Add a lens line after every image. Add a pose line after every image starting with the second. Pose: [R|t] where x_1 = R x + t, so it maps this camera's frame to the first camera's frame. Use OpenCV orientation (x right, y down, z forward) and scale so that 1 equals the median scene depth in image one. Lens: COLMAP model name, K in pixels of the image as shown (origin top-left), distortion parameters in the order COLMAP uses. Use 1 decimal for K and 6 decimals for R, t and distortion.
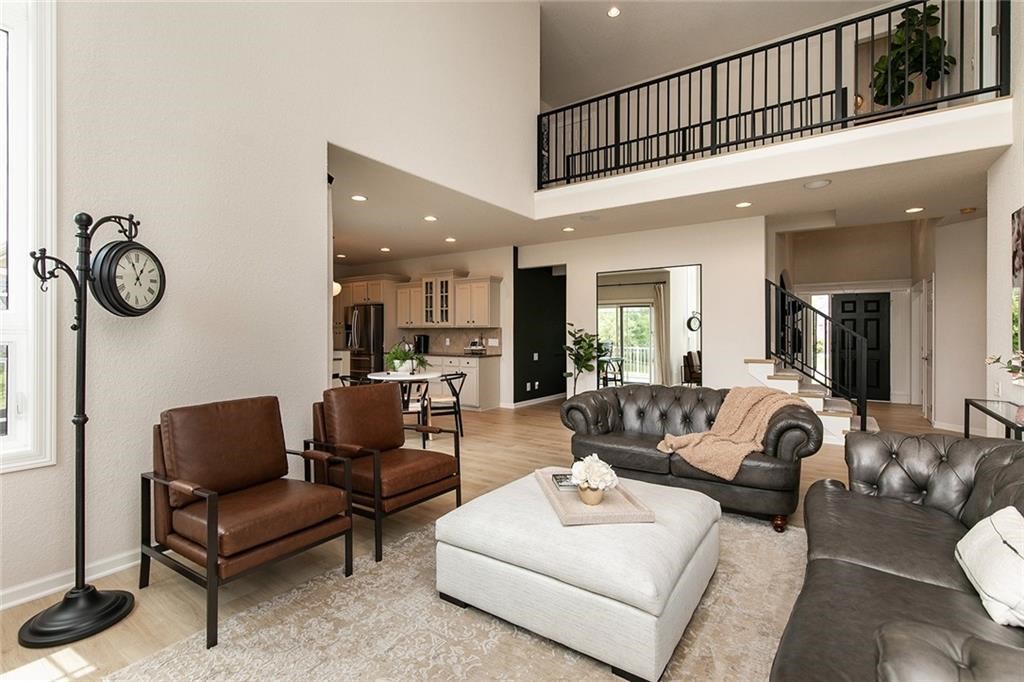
lens RADIAL K [[467.0, 0, 518.2], [0, 467.0, 335.4], [0, 0, 1]] dist [-0.001834, -0.000228]
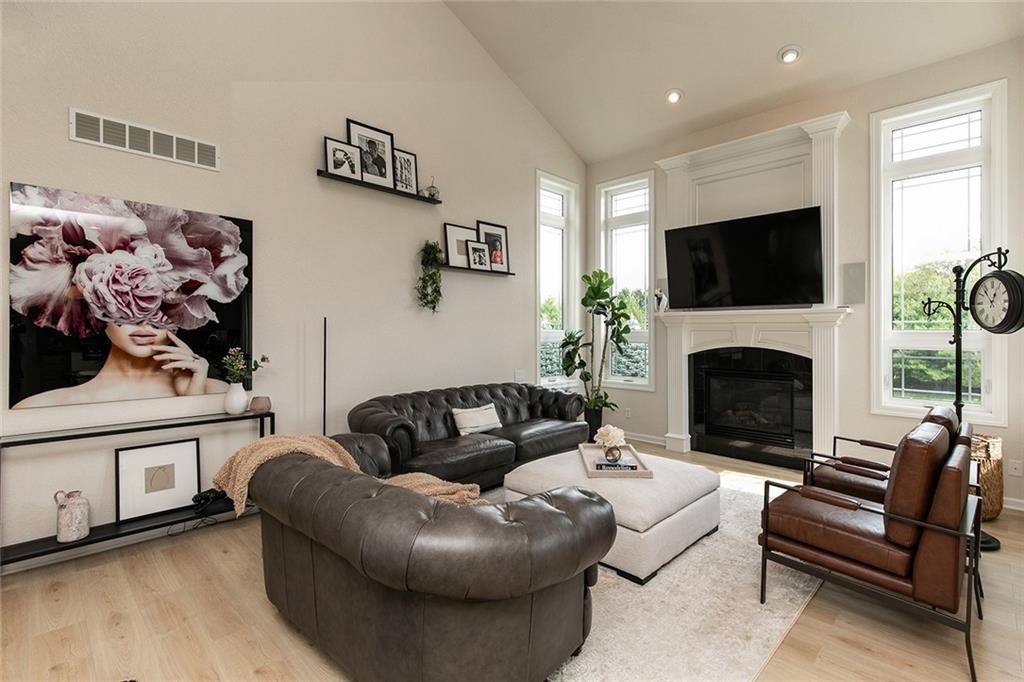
lens RADIAL K [[467.0, 0, 510.0], [0, 467.0, 334.4], [0, 0, 1]] dist [-0.001834, -0.000228]
pose [[-0.979712, -0.003862, 0.200376, 0.166553], [-0.001665, 0.999937, 0.011131, -0.055123], [-0.200406, 0.010571, -0.979656, 2.675981]]
